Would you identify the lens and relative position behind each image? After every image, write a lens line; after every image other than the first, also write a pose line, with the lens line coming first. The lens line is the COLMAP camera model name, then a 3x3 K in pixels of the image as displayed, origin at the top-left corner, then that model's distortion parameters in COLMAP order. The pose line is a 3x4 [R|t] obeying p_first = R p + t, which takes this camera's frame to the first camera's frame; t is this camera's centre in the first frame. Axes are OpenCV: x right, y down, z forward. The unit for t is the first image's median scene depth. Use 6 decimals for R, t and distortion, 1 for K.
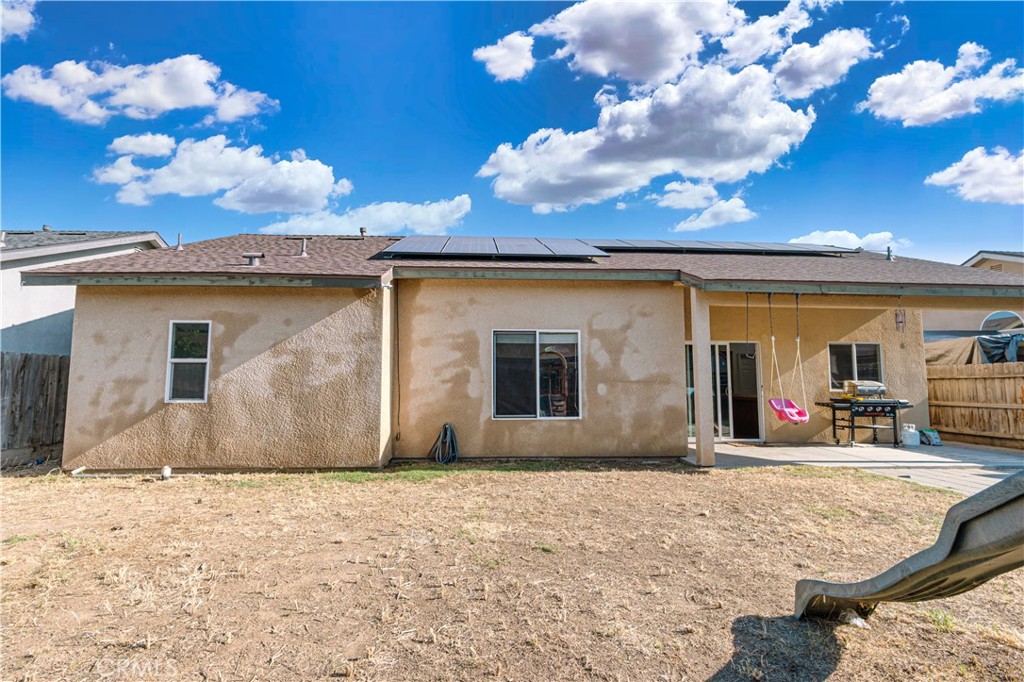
lens RADIAL K [[475.8, 0, 516.4], [0, 475.8, 344.0], [0, 0, 1]] dist [-0.000633, 0.000862]
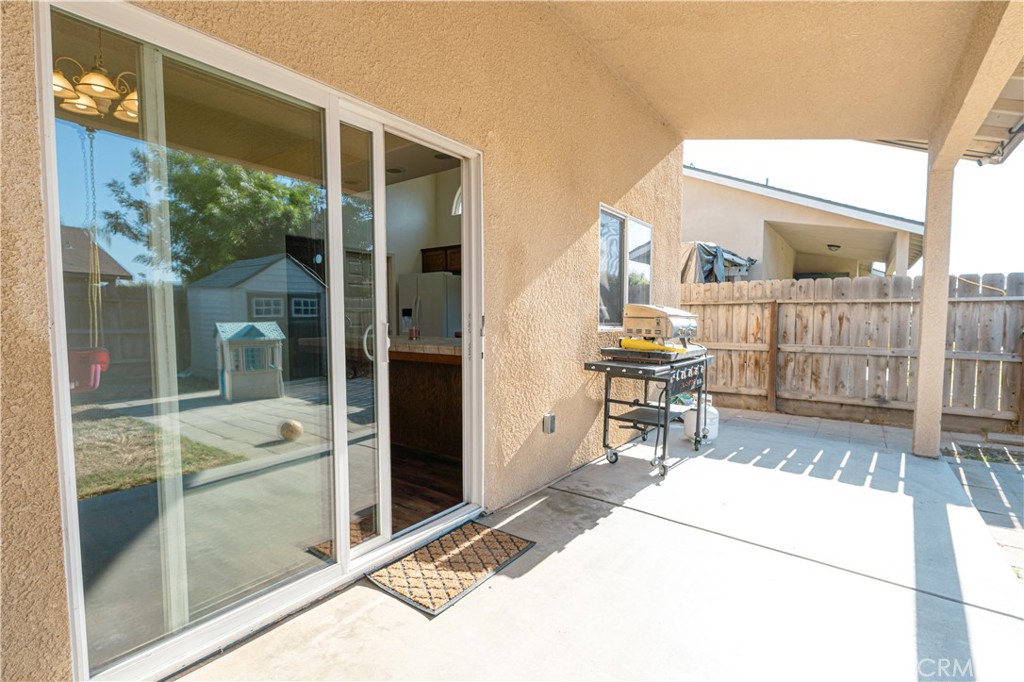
lens RADIAL K [[475.8, 0, 513.7], [0, 475.8, 343.0], [0, 0, 1]] dist [-0.000633, 0.000862]
pose [[0.638308, -0.044233, 0.768509, 0.313217], [-0.067606, 0.991269, 0.113206, 0.070124], [-0.766806, -0.124216, 0.629745, 0.811119]]
